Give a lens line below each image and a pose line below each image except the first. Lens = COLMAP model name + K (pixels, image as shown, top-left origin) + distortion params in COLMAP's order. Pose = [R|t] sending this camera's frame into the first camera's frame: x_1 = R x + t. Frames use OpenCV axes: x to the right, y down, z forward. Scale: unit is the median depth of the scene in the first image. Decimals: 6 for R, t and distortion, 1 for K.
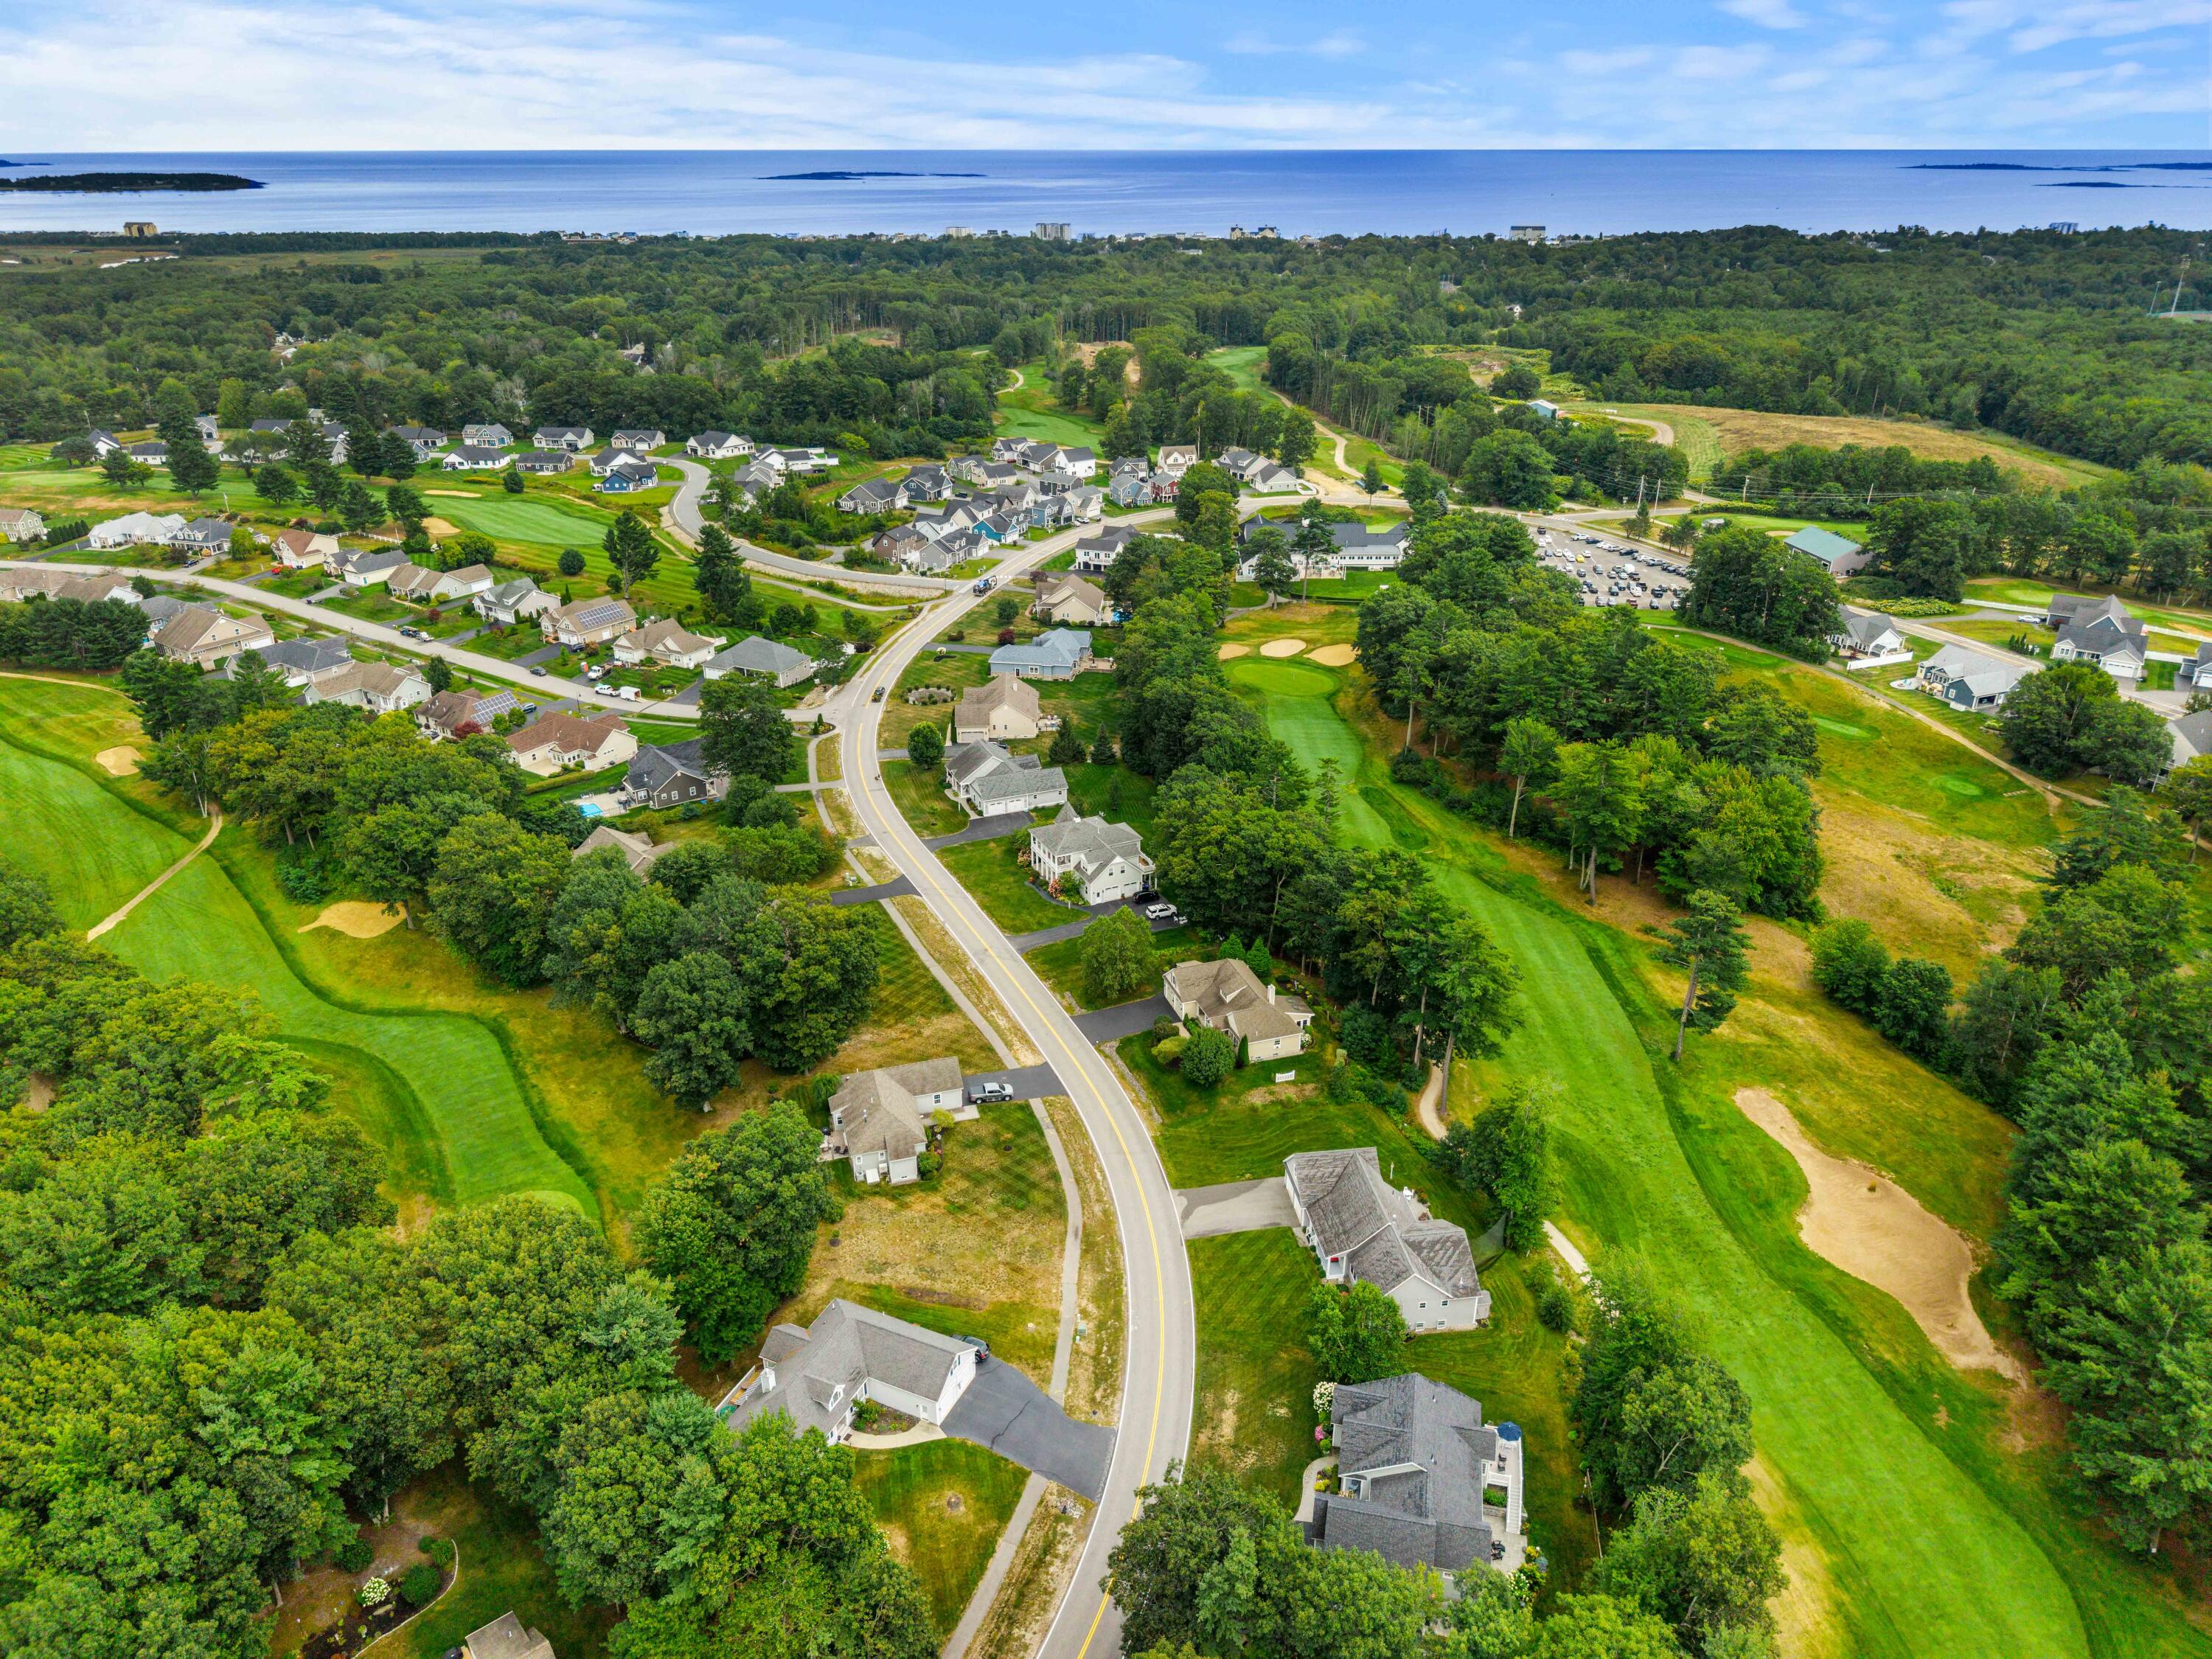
lens RADIAL K [[1473.5, 0, 1106.9], [0, 1473.5, 842.9], [0, 0, 1]] dist [0.044251, -0.049857]
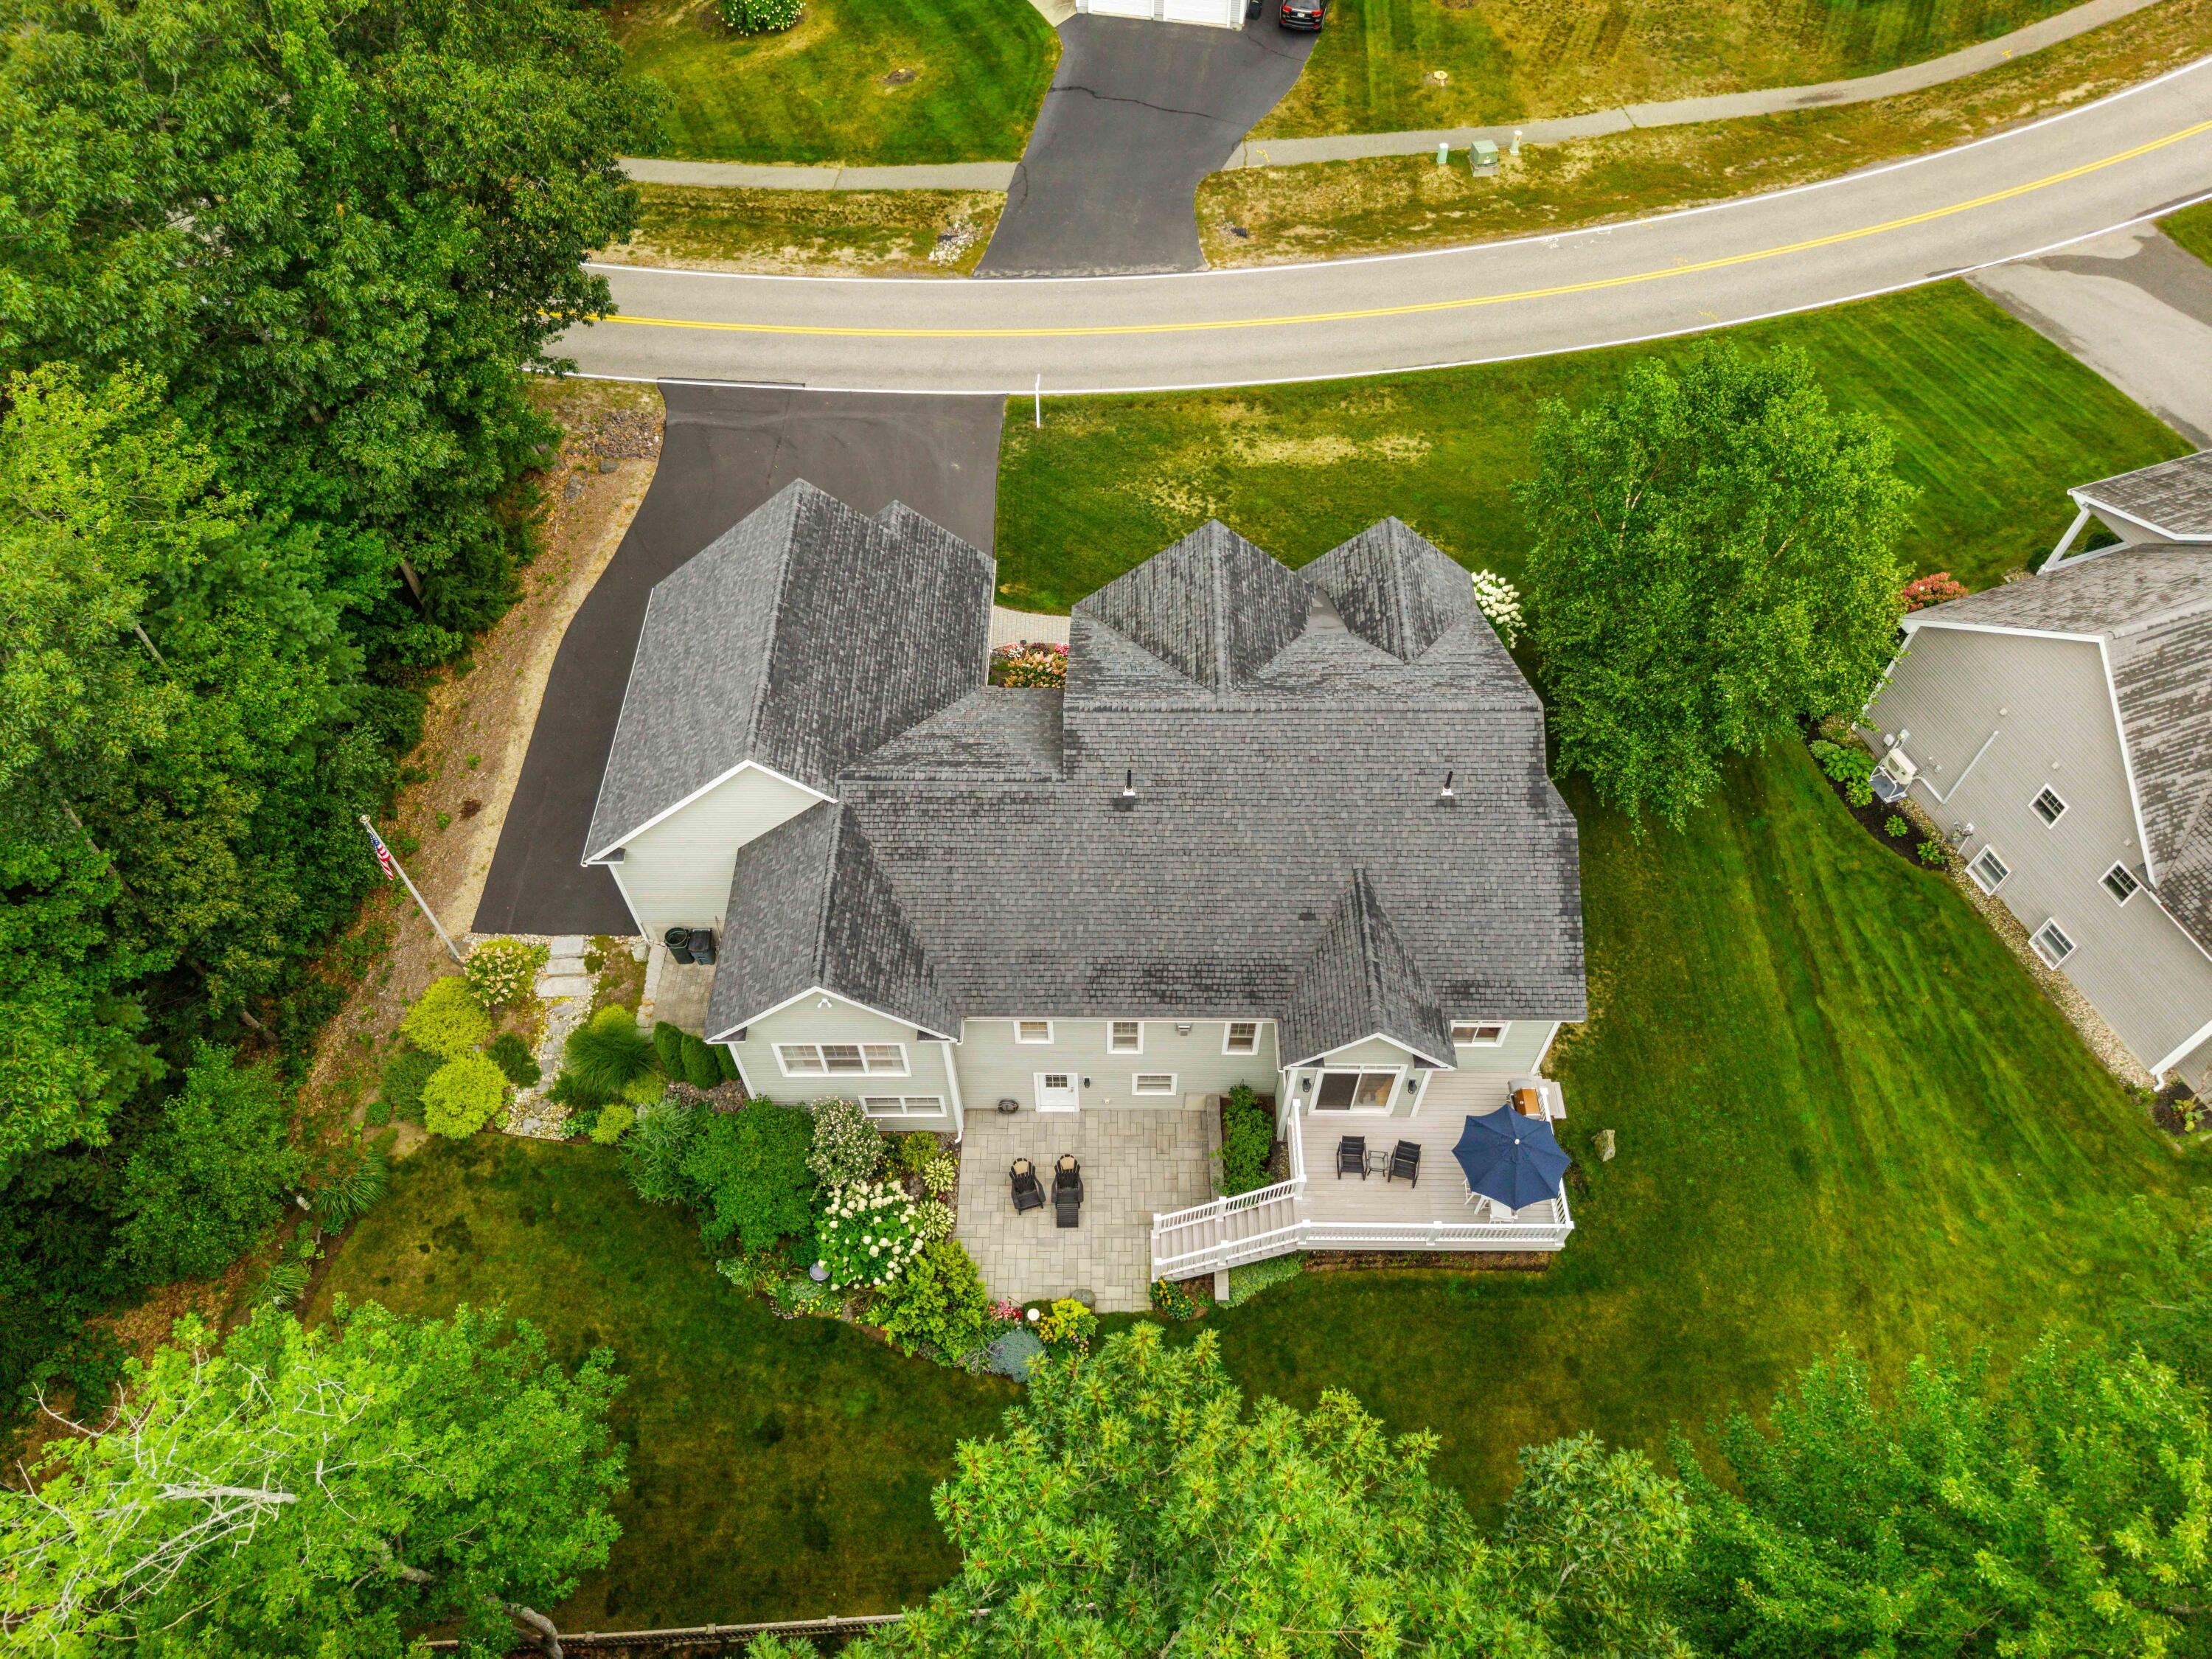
lens RADIAL K [[1473.5, 0, 1100.5], [0, 1473.5, 815.5], [0, 0, 1]] dist [0.044251, -0.049857]
pose [[0.212386, 0.784742, -0.582299, 0.185464], [-0.407455, 0.612738, 0.677150, 0.124922], [0.888185, 0.093444, 0.449884, 0.442417]]
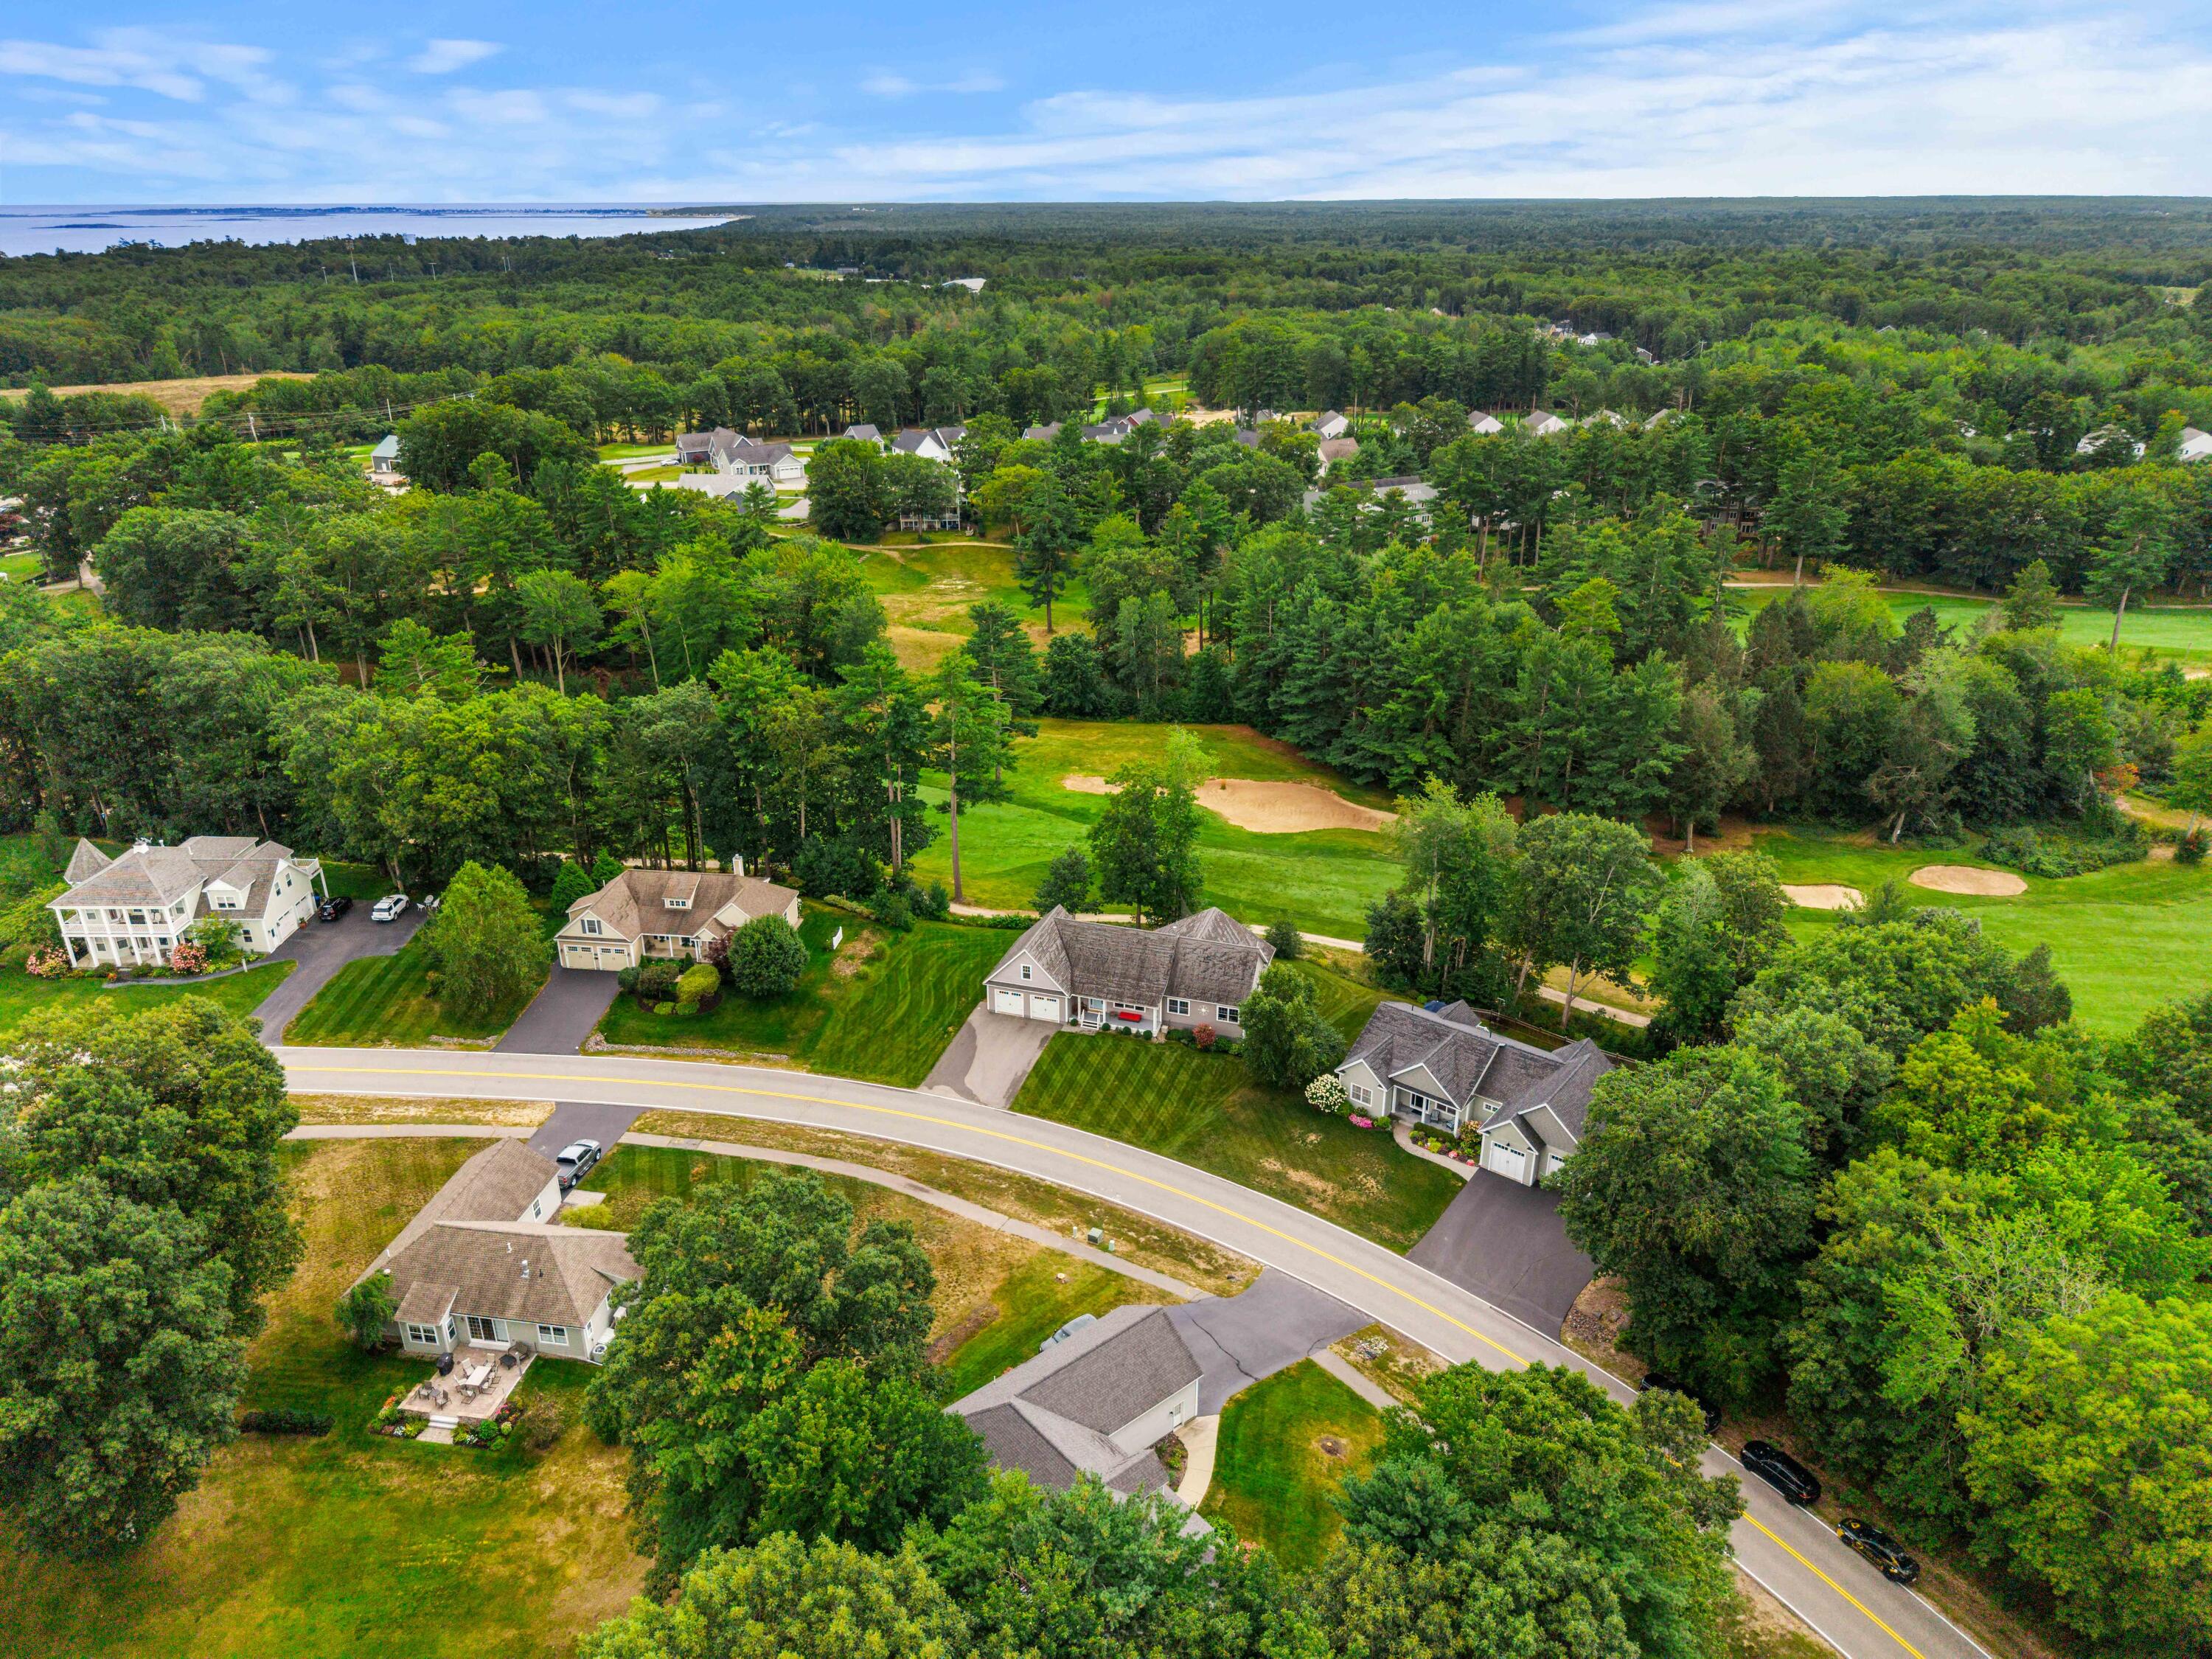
lens RADIAL K [[1473.5, 0, 1104.1], [0, 1473.5, 827.8], [0, 0, 1]] dist [0.044251, -0.049857]
pose [[0.434057, -0.368104, 0.822249, -0.307724], [0.382091, 0.901776, 0.202005, 0.005344], [-0.815844, 0.226492, 0.532072, 0.335678]]
